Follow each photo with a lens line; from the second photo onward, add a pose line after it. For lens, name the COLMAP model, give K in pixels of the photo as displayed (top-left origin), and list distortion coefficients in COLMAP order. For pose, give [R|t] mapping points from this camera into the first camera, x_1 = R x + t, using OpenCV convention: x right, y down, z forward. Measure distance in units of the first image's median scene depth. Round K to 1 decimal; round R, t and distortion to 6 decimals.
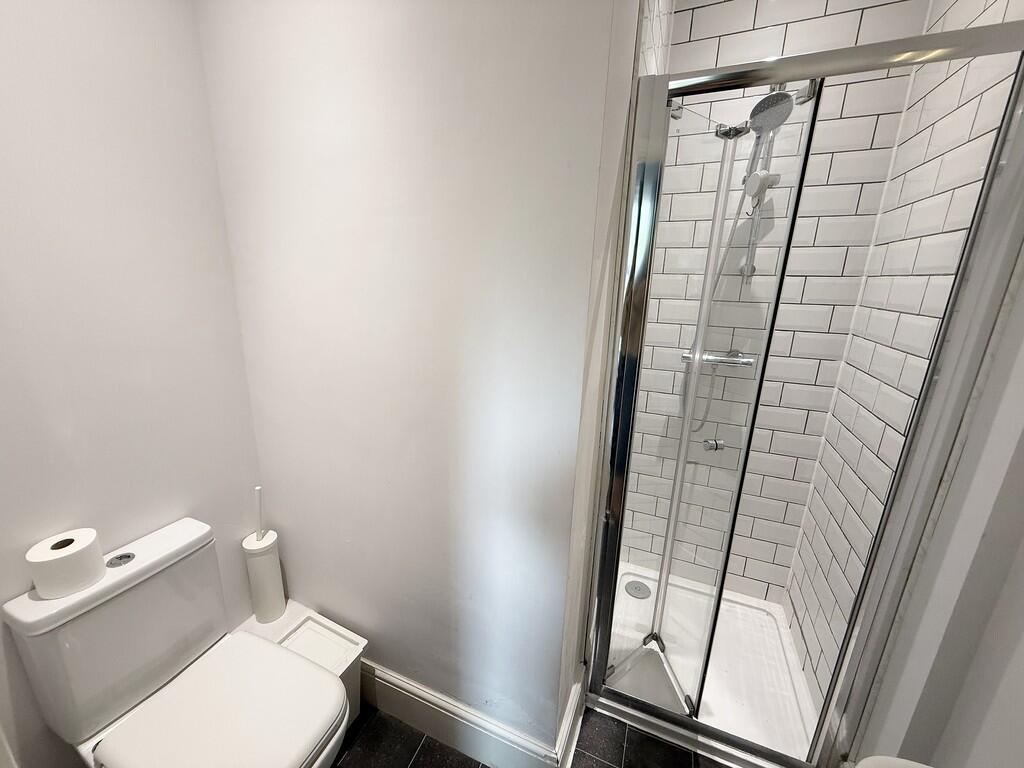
lens RADIAL K [[406.3, 0, 506.5], [0, 406.3, 383.9], [0, 0, 1]] dist [-0.006132, 0.000243]
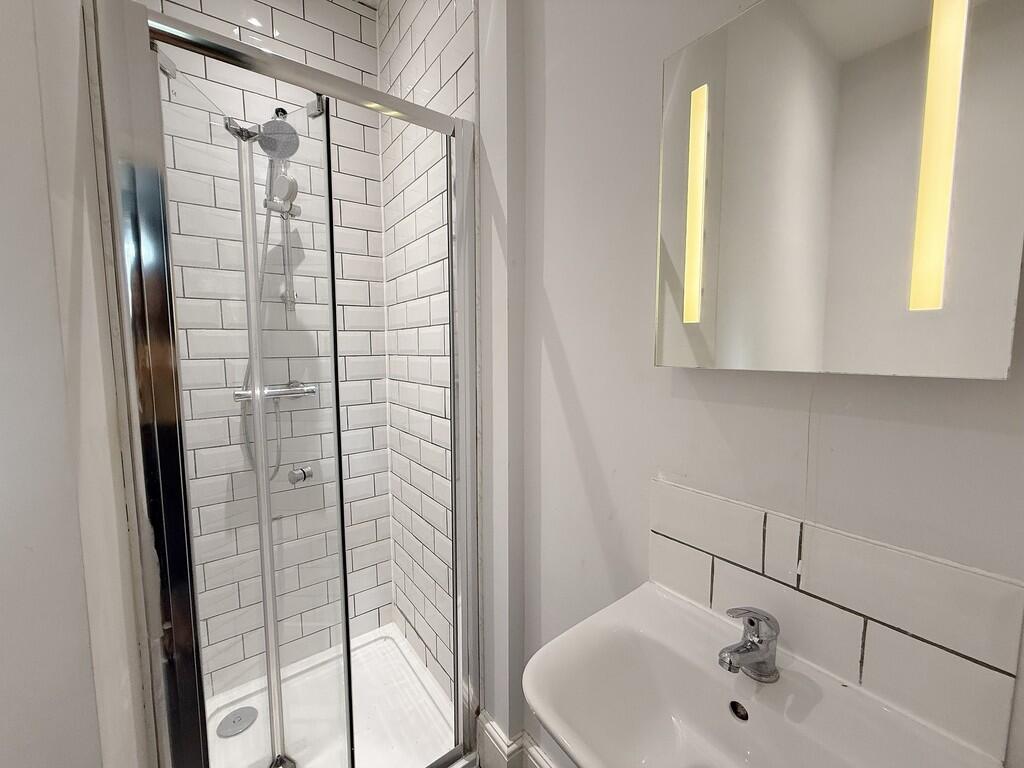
lens RADIAL K [[406.3, 0, 513.0], [0, 406.3, 381.3], [0, 0, 1]] dist [-0.006132, 0.000243]
pose [[0.500614, -0.101662, 0.859680, 0.011657], [0.243264, 0.969584, -0.027000, 0.067845], [-0.830788, 0.222646, 0.510118, 0.105868]]
